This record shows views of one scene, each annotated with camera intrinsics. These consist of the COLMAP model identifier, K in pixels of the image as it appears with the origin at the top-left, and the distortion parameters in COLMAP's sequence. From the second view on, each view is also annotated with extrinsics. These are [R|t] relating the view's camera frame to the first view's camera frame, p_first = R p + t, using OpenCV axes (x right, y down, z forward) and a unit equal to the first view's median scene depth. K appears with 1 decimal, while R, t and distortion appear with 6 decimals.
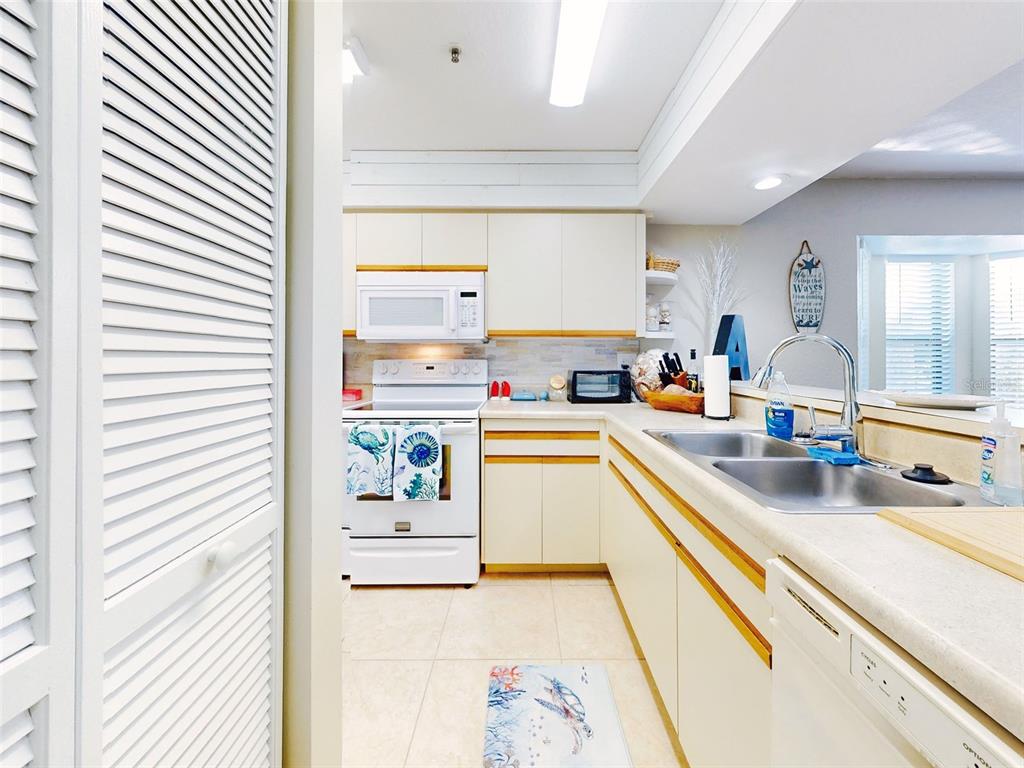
lens RADIAL K [[459.9, 0, 510.6], [0, 459.9, 372.8], [0, 0, 1]] dist [-0.003320, 0.000182]
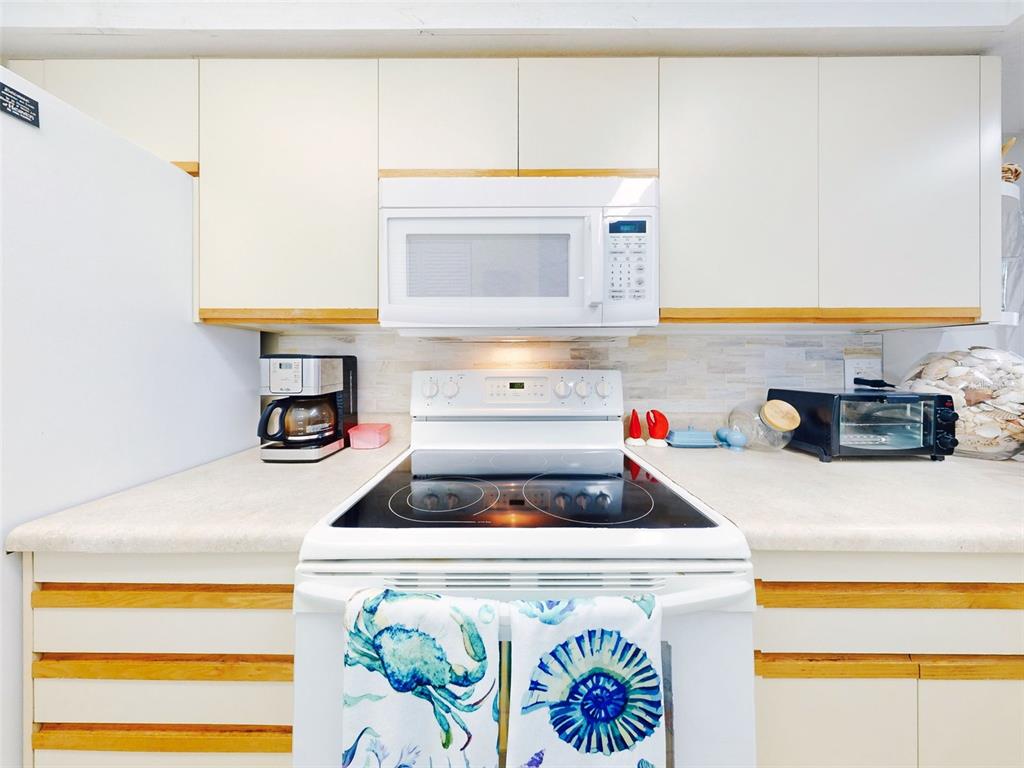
lens RADIAL K [[405.8, 0, 514.7], [0, 405.8, 374.4], [0, 0, 1]] dist [0.000463, 0.000120]
pose [[0.999876, -0.001321, -0.015684, -0.239952], [0.001197, 0.999968, -0.007963, -0.028232], [0.015694, 0.007943, 0.999845, 0.739725]]
